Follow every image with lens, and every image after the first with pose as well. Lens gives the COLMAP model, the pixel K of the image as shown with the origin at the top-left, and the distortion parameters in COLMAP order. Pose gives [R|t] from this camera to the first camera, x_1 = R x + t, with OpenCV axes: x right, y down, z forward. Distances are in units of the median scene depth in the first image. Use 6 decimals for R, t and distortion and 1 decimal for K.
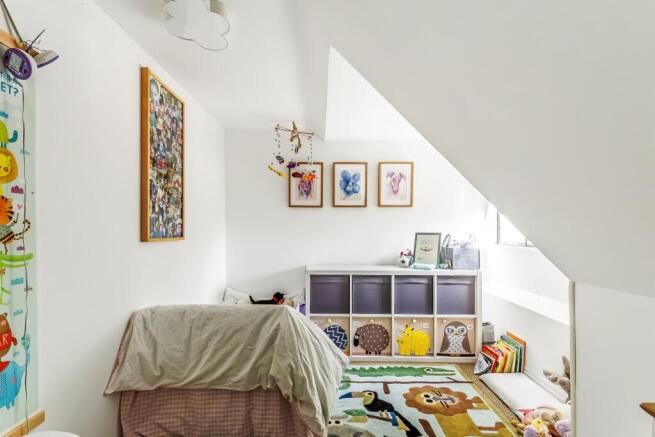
lens RADIAL K [[314.2, 0, 327.5], [0, 314.2, 218.5], [0, 0, 1]] dist [0.000238, 0.000130]
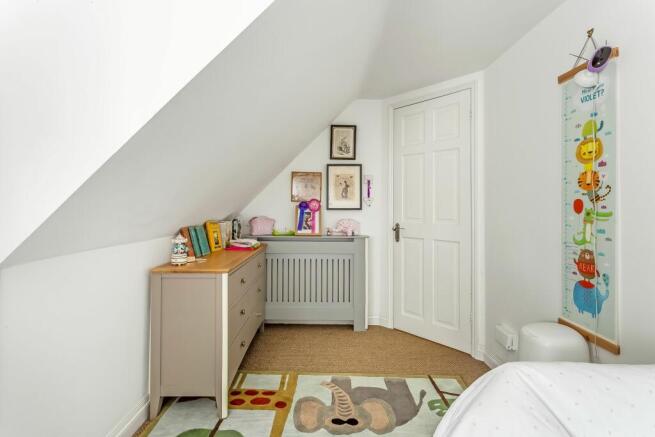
lens RADIAL K [[314.2, 0, 327.5], [0, 314.2, 218.5], [0, 0, 1]] dist [0.000238, 0.000130]
pose [[-0.999146, -0.004361, -0.041090, 0.254804], [-0.004535, 0.999981, 0.004151, 0.144992], [0.041071, 0.004334, -0.999147, 2.319804]]
